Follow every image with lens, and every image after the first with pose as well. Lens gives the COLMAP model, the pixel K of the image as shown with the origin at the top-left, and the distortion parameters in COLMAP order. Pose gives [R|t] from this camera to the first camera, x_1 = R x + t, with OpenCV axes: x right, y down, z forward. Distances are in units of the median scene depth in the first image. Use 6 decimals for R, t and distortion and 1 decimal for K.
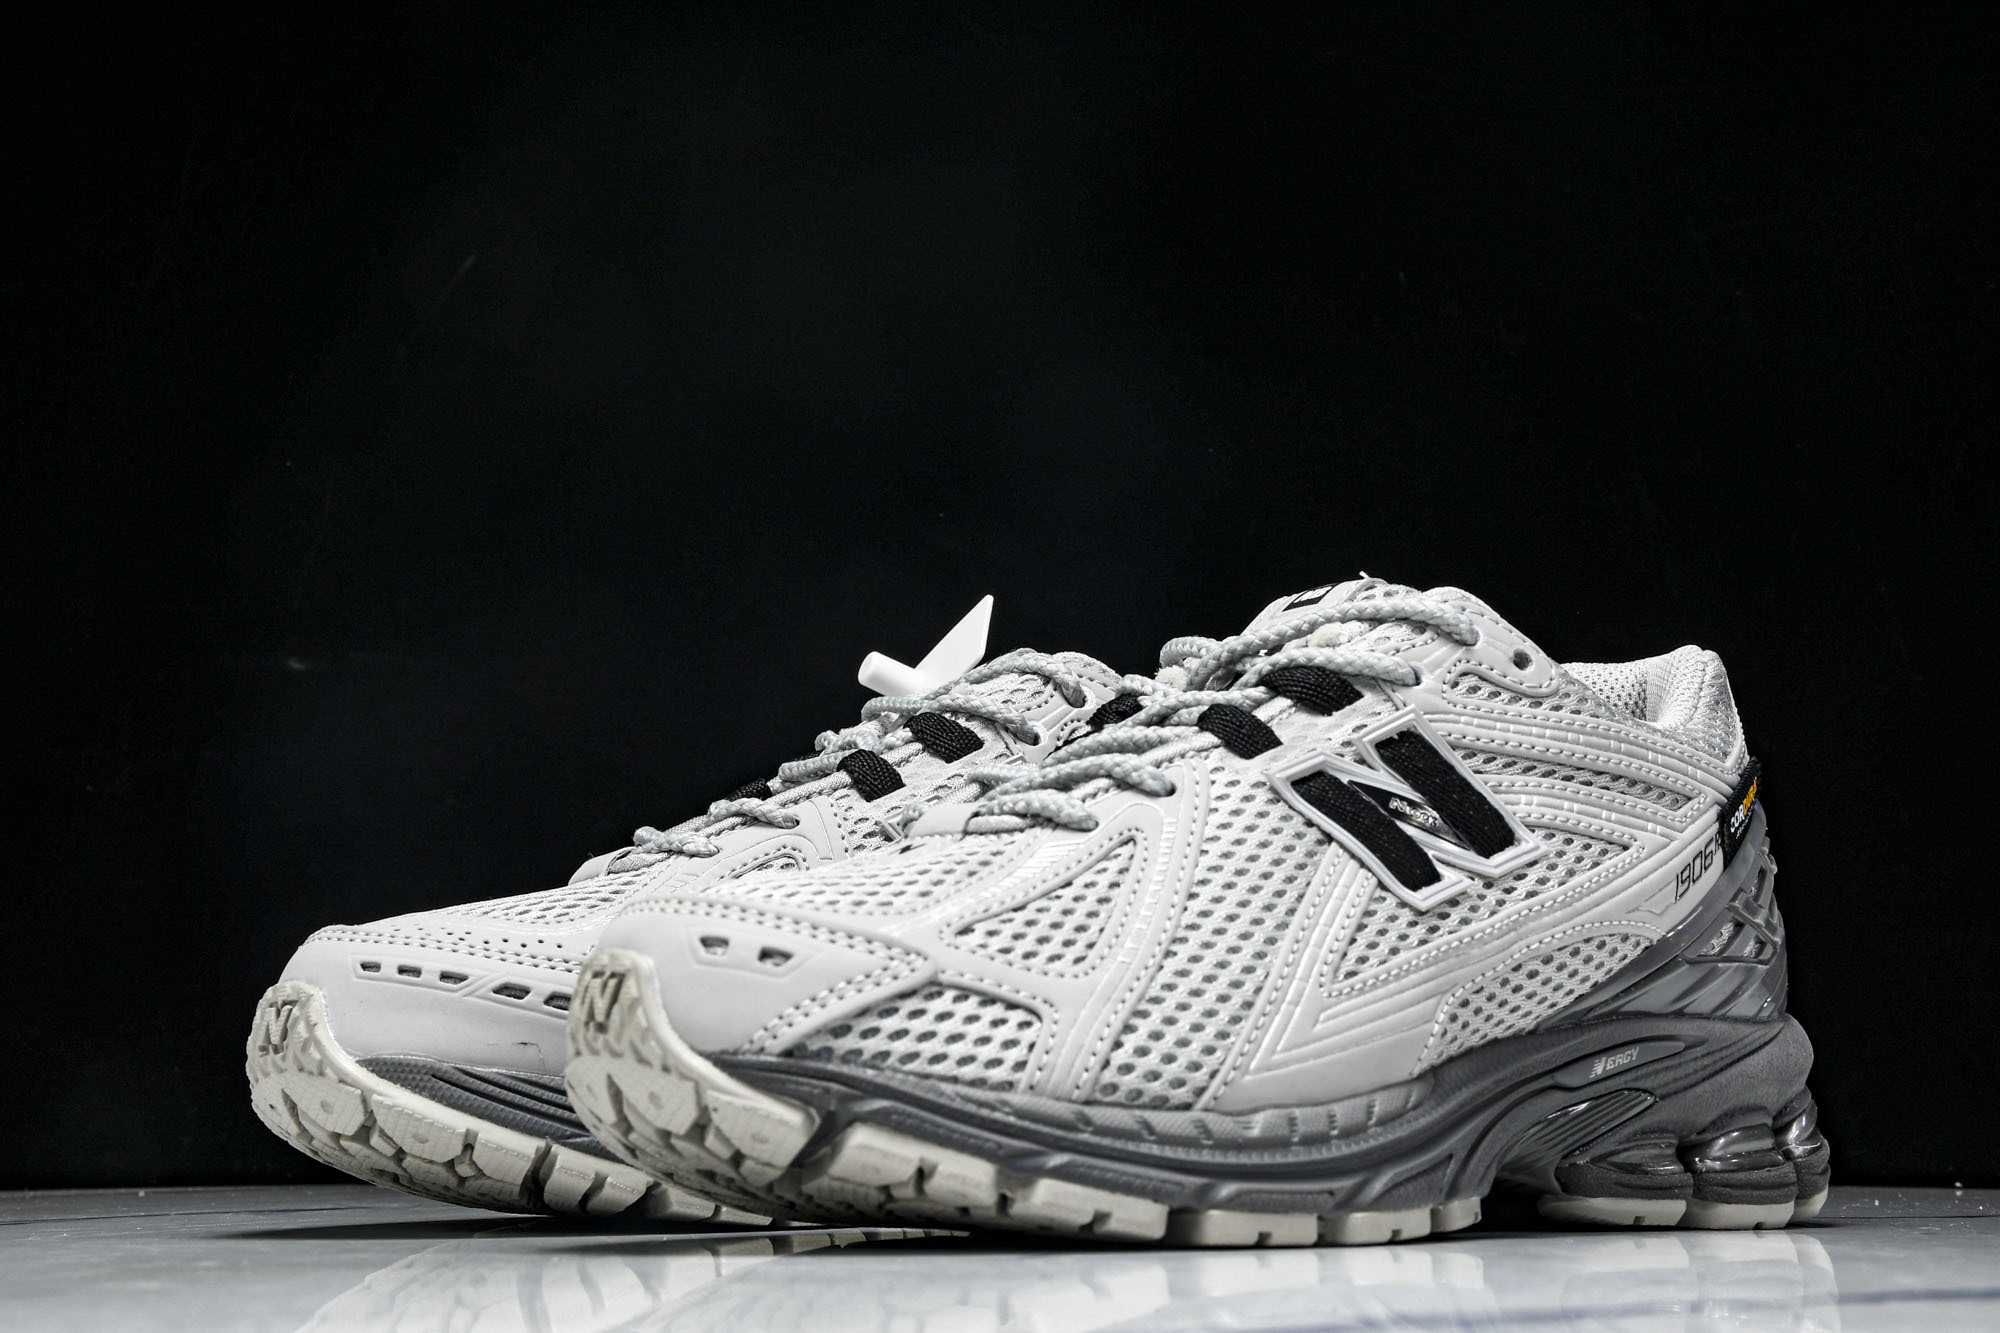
lens RADIAL K [[3414.4, 0, 999.8], [0, 3414.4, 651.8], [0, 0, 1]] dist [0.174401, 0.000000]
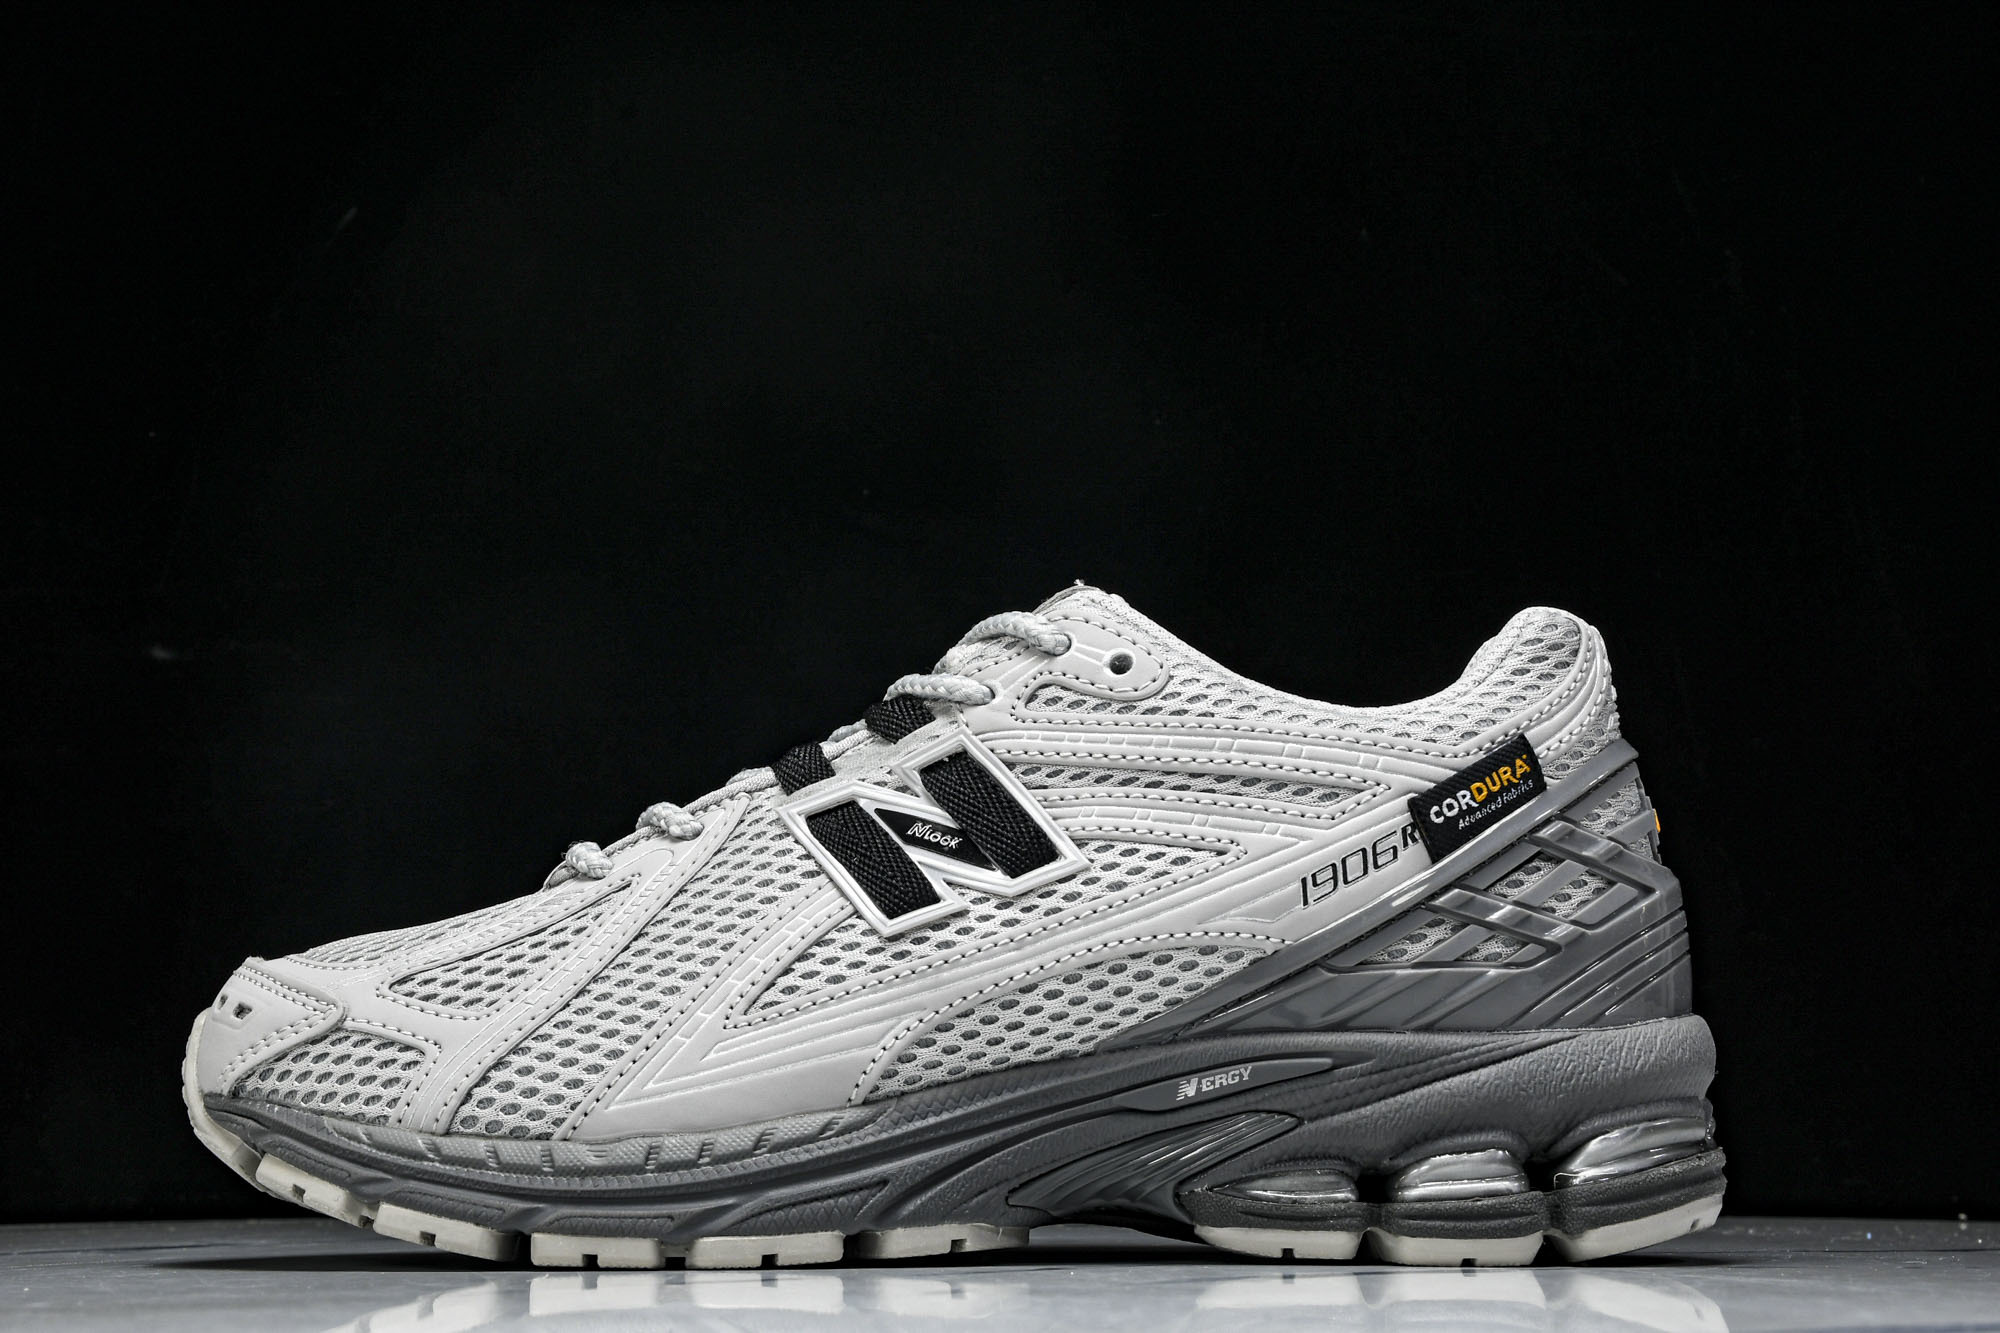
lens RADIAL K [[3678.5, 0, 988.5], [0, 3678.5, 662.7], [0, 0, 1]] dist [0.224590, 0.000000]
pose [[0.694954, -0.092382, -0.713095, 0.942714], [0.099387, 0.994535, -0.031984, 0.034410], [0.712153, -0.048645, 0.700337, 0.280119]]
